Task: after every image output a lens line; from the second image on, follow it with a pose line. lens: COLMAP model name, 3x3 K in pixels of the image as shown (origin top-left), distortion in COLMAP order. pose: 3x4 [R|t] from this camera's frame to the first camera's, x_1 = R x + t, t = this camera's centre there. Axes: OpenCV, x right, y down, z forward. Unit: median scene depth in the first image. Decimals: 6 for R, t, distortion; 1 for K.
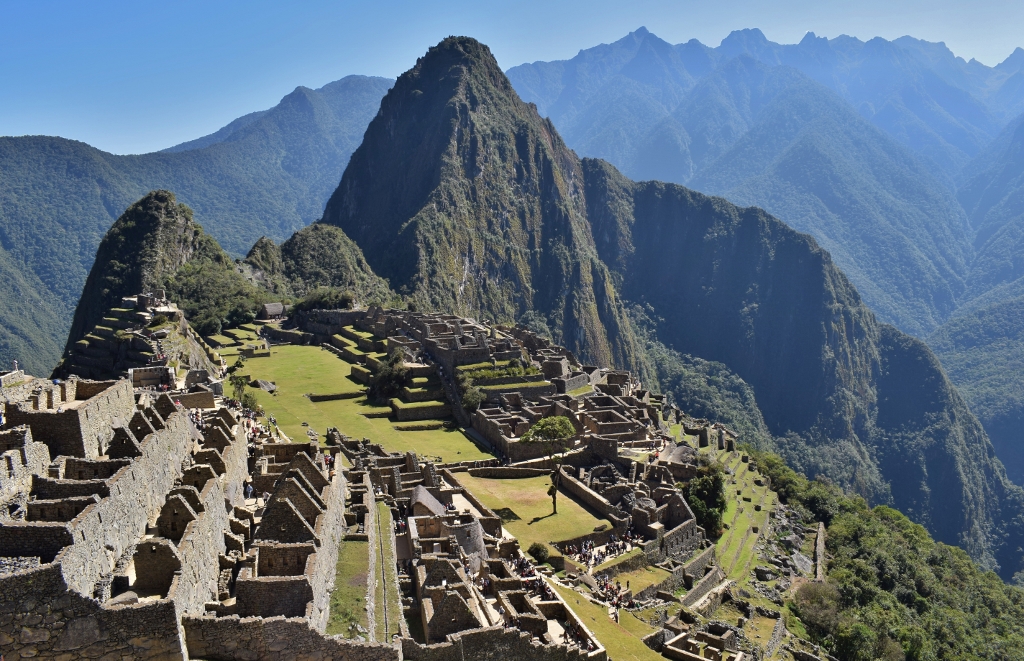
lens RADIAL K [[846.3, 0, 511.4], [0, 846.3, 339.8], [0, 0, 1]] dist [-0.079206, 0.003784]
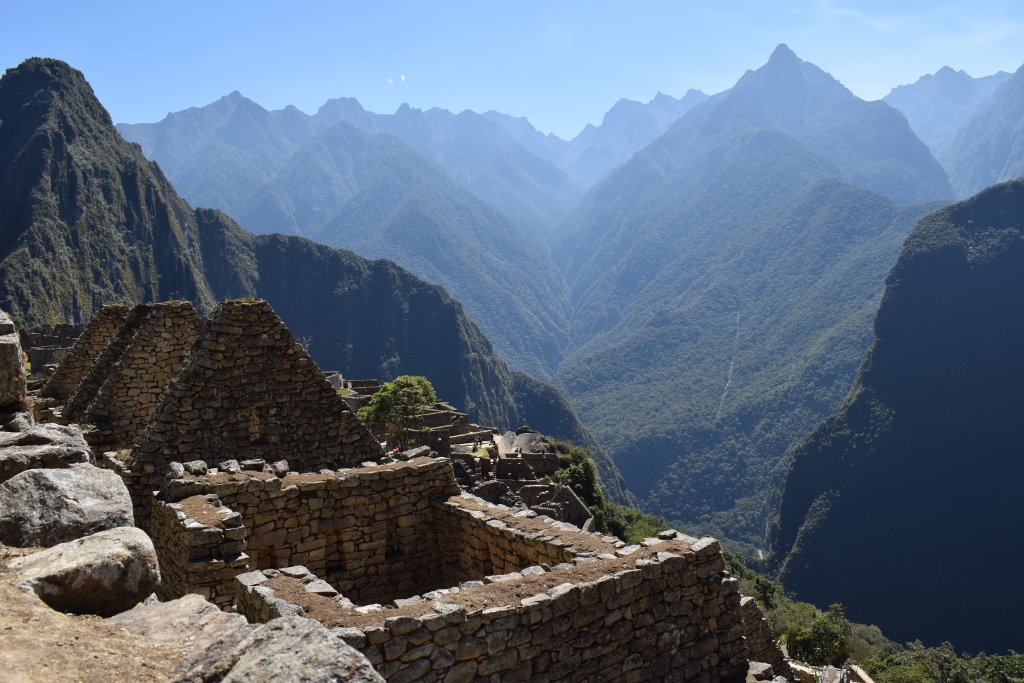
lens RADIAL K [[878.0, 0, 509.4], [0, 878.0, 342.6], [0, 0, 1]] dist [-0.083308, 0.013833]
pose [[0.901658, -0.056237, 0.428778, -0.016665], [0.091277, 0.993919, -0.061585, 0.011958], [-0.422707, 0.094666, 0.901309, 0.040273]]
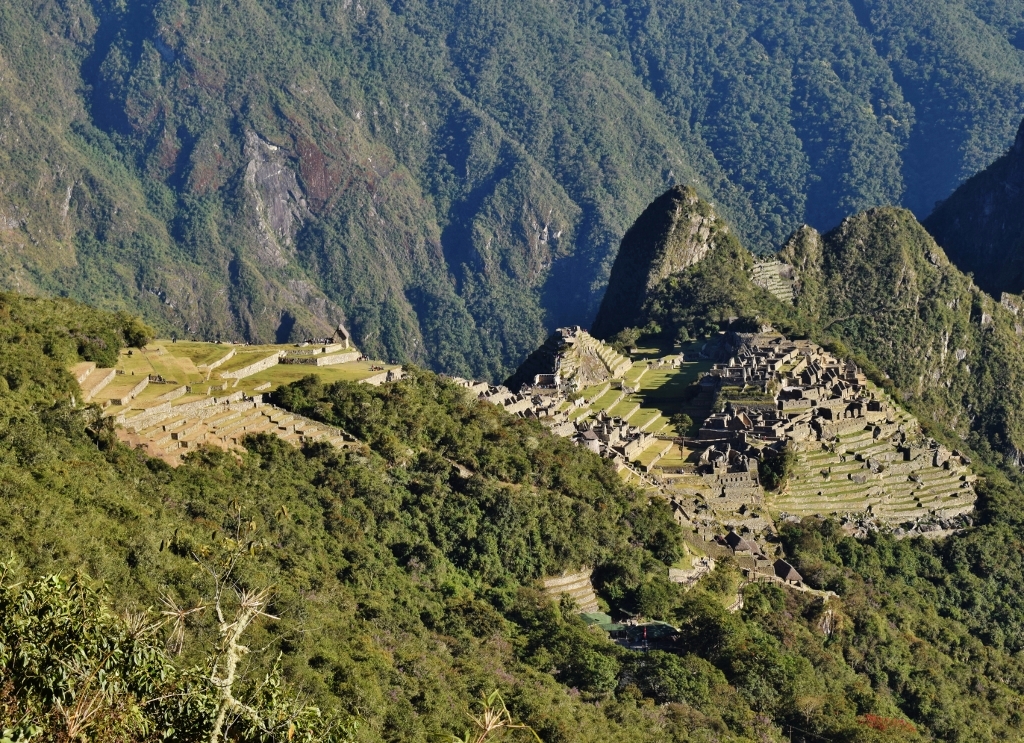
lens RADIAL K [[2293.6, 0, 518.4], [0, 2293.6, 373.9], [0, 0, 1]] dist [0.034848, 0.000000]
pose [[0.805407, 0.082022, -0.587019, 0.380049], [-0.057341, 0.996516, 0.060567, -0.041063], [0.589942, -0.015121, 0.807304, -0.478654]]
